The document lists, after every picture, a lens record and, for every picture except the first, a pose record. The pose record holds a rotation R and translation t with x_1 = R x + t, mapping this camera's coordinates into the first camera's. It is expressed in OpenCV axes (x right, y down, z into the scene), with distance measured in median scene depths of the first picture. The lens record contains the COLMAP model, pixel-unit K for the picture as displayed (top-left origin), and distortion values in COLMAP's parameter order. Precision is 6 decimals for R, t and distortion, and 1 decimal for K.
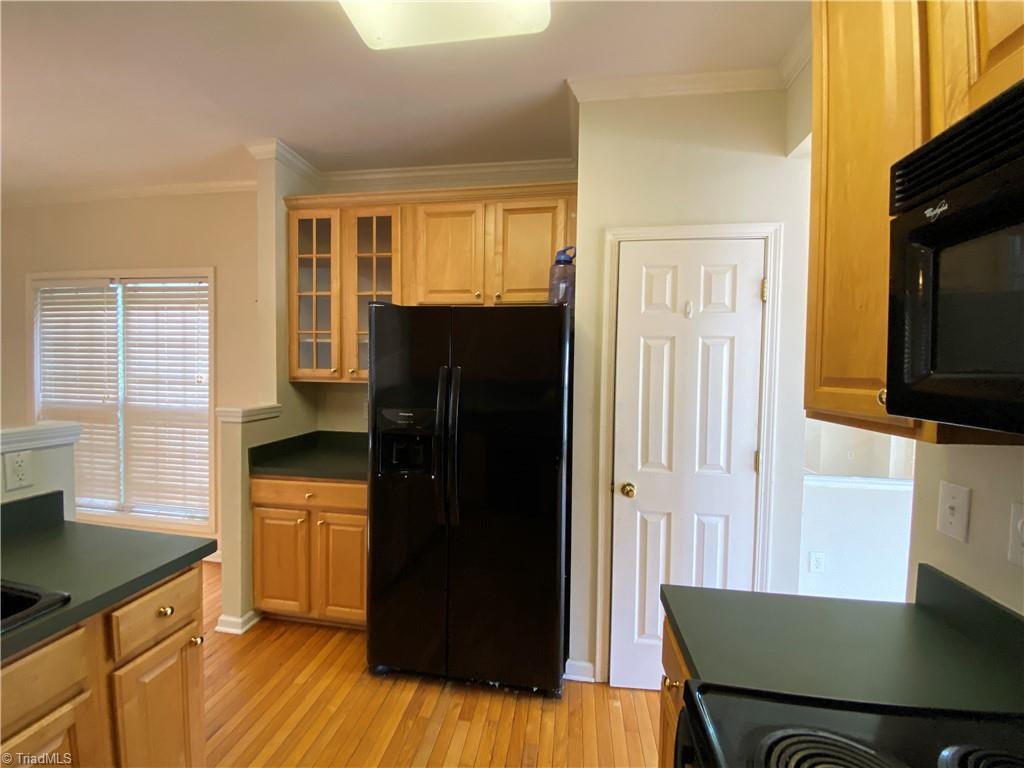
lens RADIAL K [[416.4, 0, 511.0], [0, 416.4, 382.2], [0, 0, 1]] dist [0.023321, -0.000107]
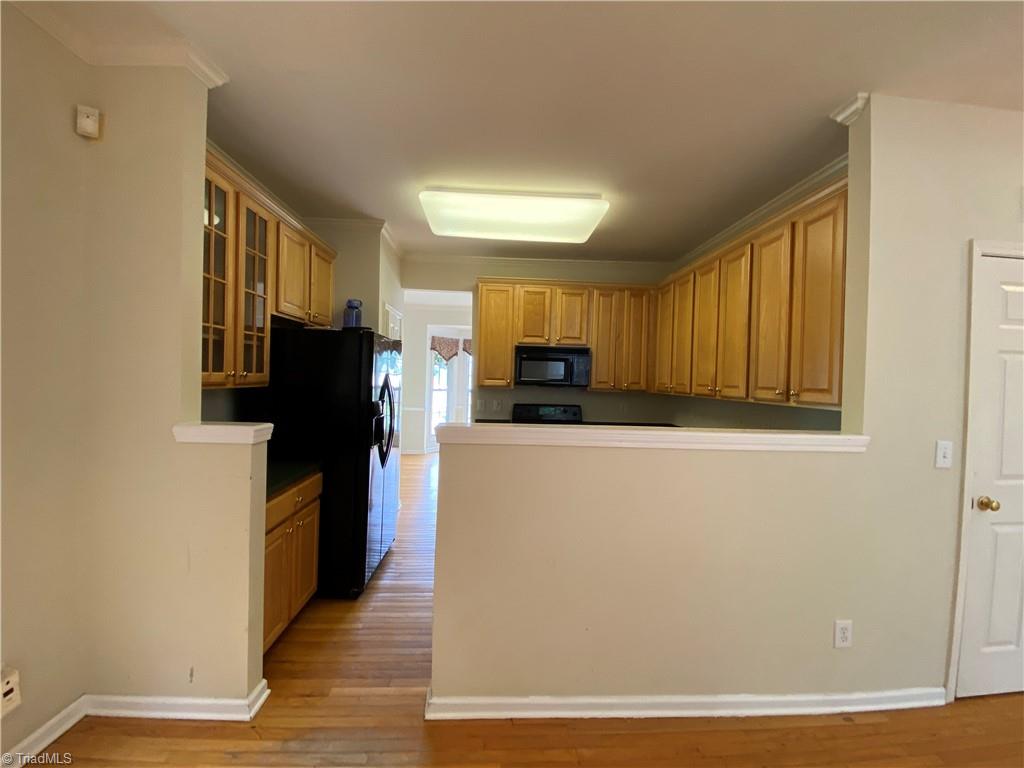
lens RADIAL K [[416.4, 0, 512.6], [0, 416.4, 384.0], [0, 0, 1]] dist [0.023321, -0.000107]
pose [[-0.201964, -0.036675, 0.978706, -1.582352], [-0.002044, 0.999312, 0.037025, -0.050080], [-0.979391, 0.005477, -0.201900, 0.713663]]
